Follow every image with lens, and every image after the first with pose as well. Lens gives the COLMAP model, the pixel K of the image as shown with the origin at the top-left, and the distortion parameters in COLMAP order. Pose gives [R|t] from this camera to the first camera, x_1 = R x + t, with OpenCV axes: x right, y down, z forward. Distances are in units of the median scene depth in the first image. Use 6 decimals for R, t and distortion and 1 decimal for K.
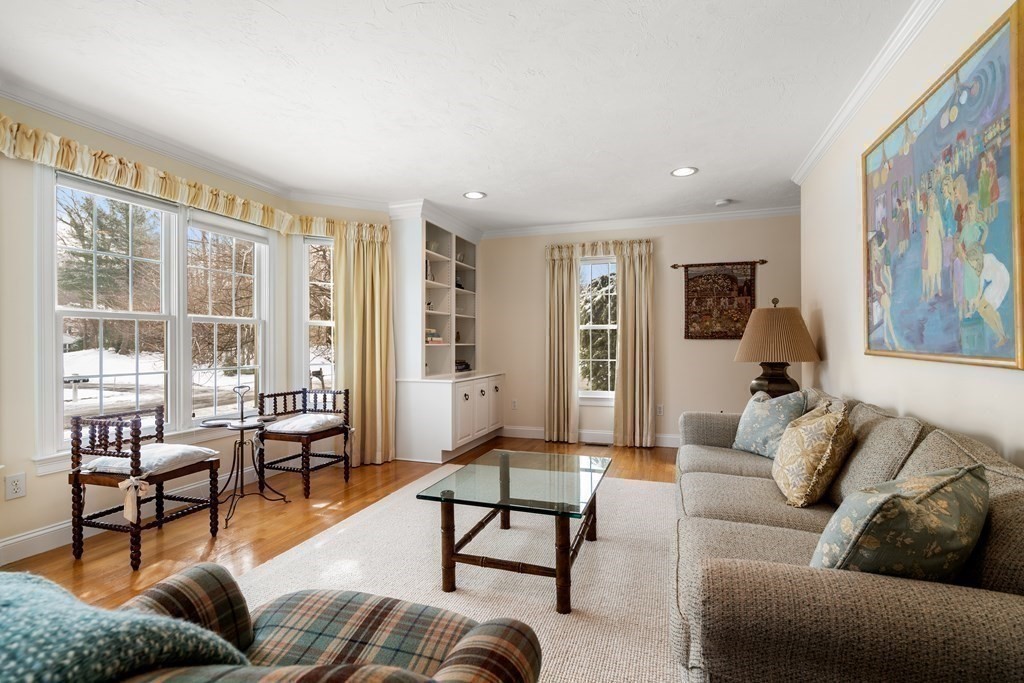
lens RADIAL K [[478.6, 0, 522.1], [0, 478.6, 339.2], [0, 0, 1]] dist [-0.001878, 0.001469]
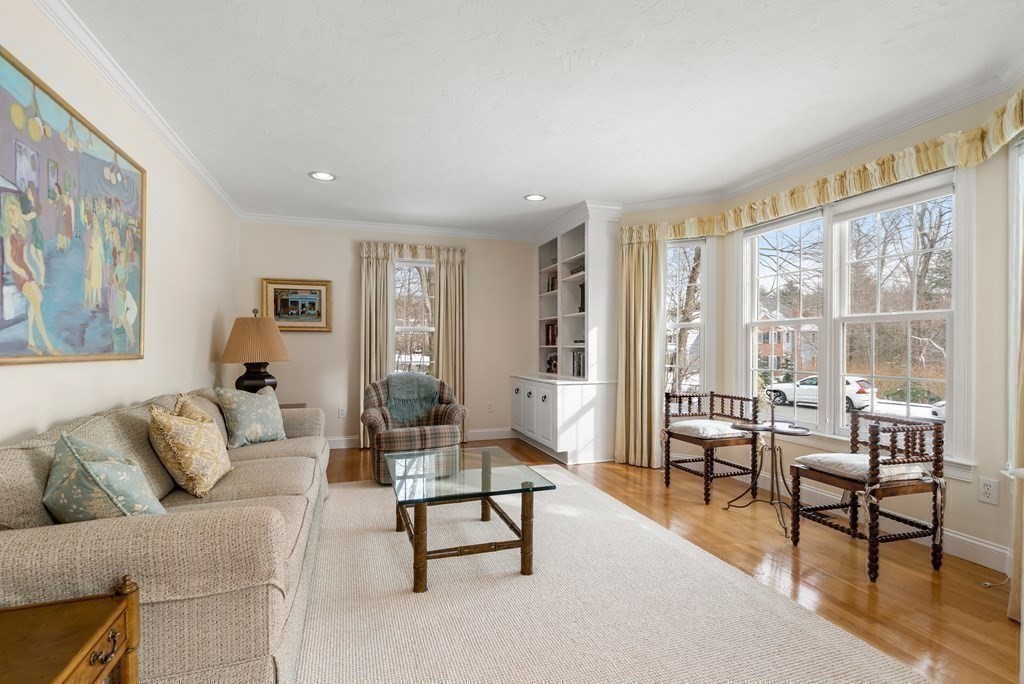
lens RADIAL K [[478.6, 0, 507.9], [0, 478.6, 348.4], [0, 0, 1]] dist [-0.001878, 0.001469]
pose [[-0.807378, 0.006523, -0.589999, 0.697636], [0.005085, 0.999979, 0.004097, 0.014059], [0.590013, 0.000308, -0.807394, 2.419133]]
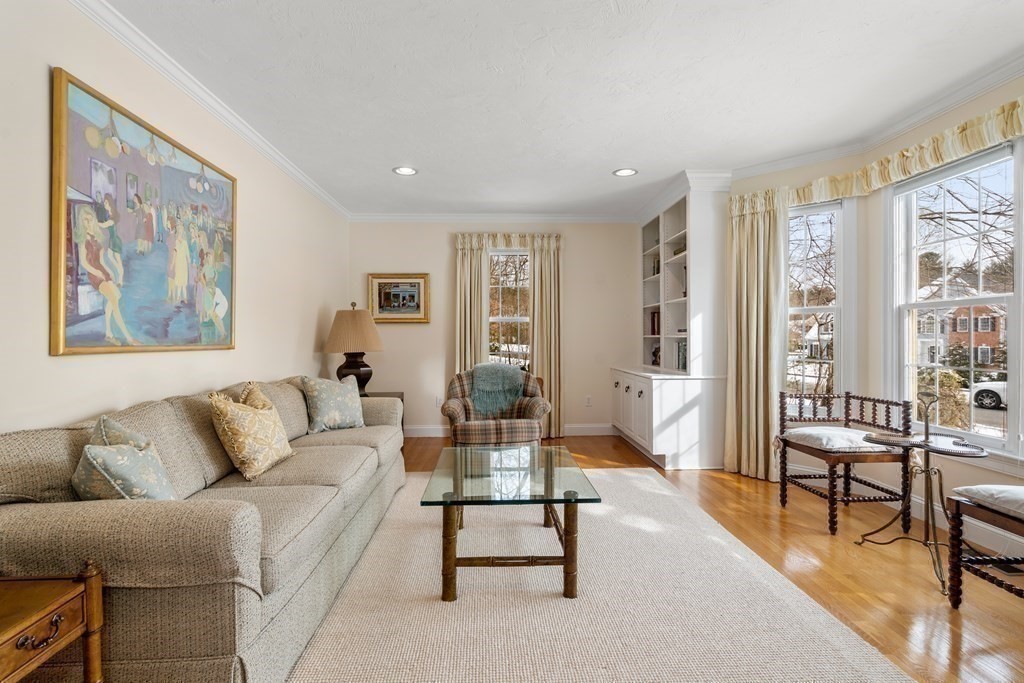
lens RADIAL K [[478.6, 0, 506.6], [0, 478.6, 337.2], [0, 0, 1]] dist [-0.001878, 0.001469]
pose [[-0.939859, 0.007899, -0.341472, 0.440061], [0.008931, 0.999959, -0.001449, 0.016663], [0.341447, -0.004412, -0.939891, 2.418954]]
